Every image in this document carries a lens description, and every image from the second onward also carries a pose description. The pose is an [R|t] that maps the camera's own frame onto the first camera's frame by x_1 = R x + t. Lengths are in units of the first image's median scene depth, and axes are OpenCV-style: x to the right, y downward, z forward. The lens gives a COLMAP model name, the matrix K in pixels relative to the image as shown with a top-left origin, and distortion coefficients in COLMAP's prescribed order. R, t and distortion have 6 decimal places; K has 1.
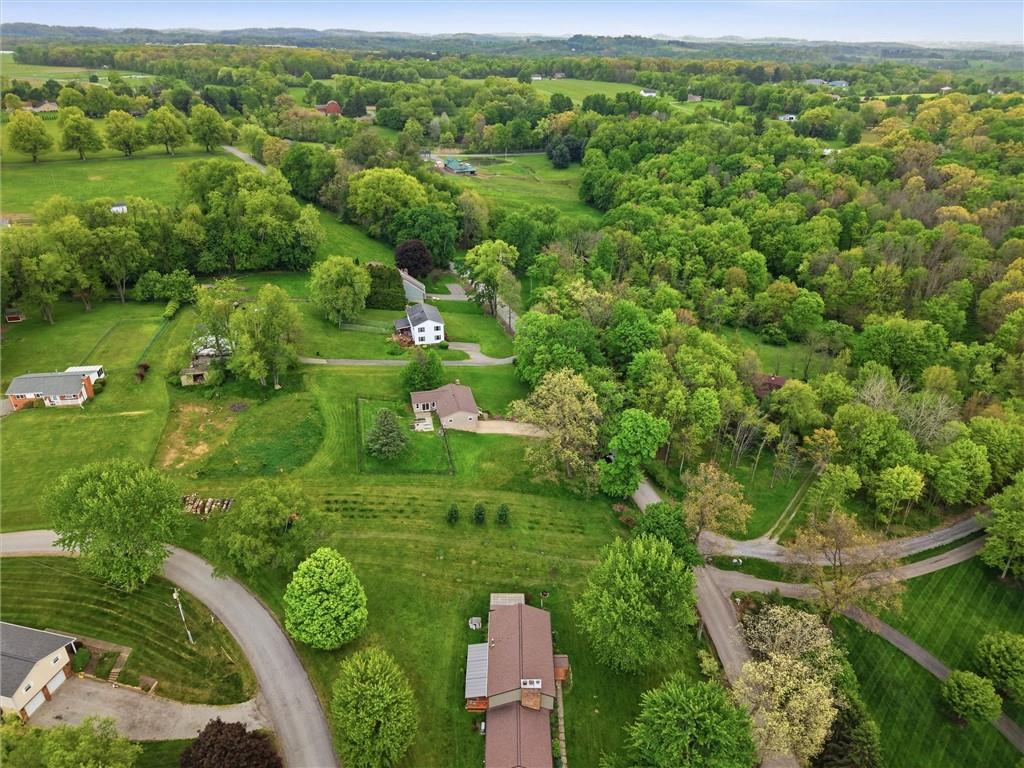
lens RADIAL K [[685.2, 0, 512.0], [0, 685.2, 384.0], [0, 0, 1]] dist [0.034006, -0.000936]
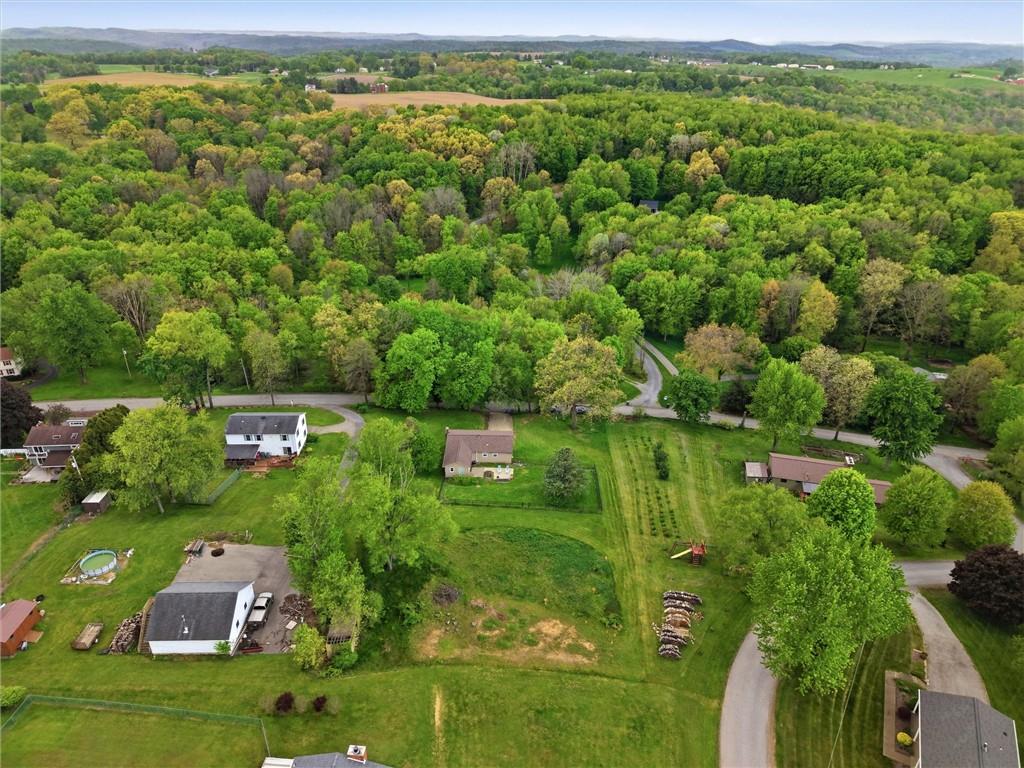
lens RADIAL K [[685.2, 0, 512.0], [0, 685.2, 384.0], [0, 0, 1]] dist [0.034006, -0.000936]
pose [[0.238520, -0.443034, 0.864193, -0.862625], [0.437987, 0.843310, 0.311442, -0.318427], [-0.866762, 0.304220, 0.395189, 0.610821]]
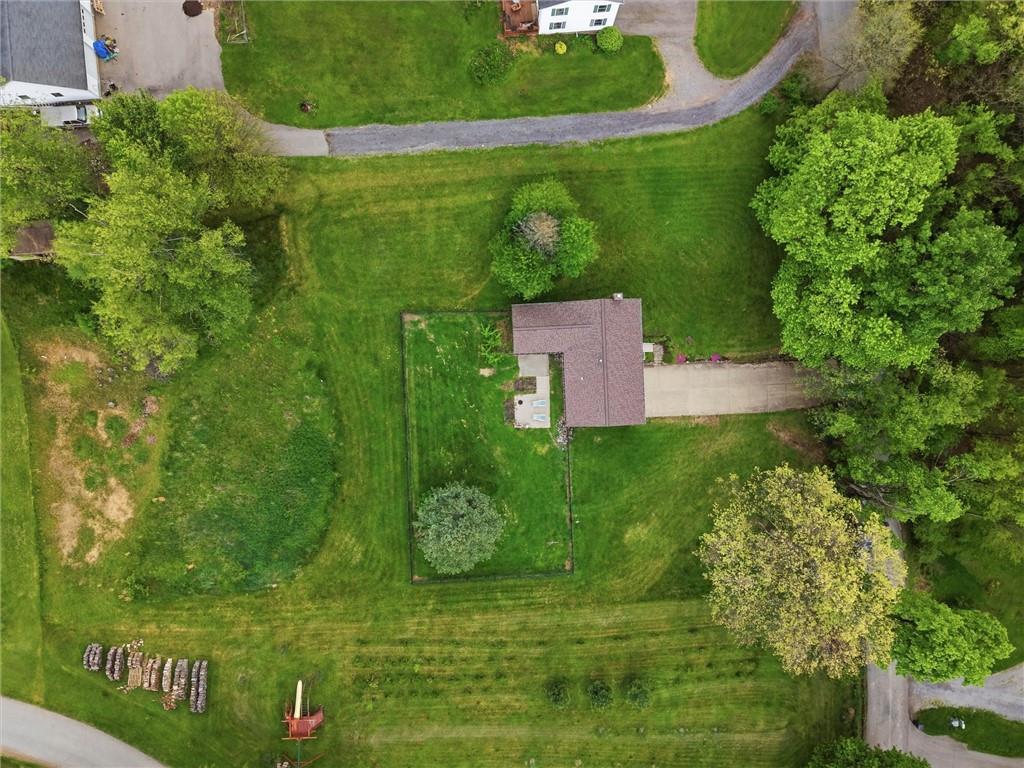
lens RADIAL K [[685.2, 0, 512.0], [0, 685.2, 384.0], [0, 0, 1]] dist [0.034006, -0.000936]
pose [[0.983352, 0.181448, 0.009743, -0.154980], [-0.089000, 0.434201, 0.896409, -0.410339], [0.158421, -0.882353, 0.443121, 0.803594]]
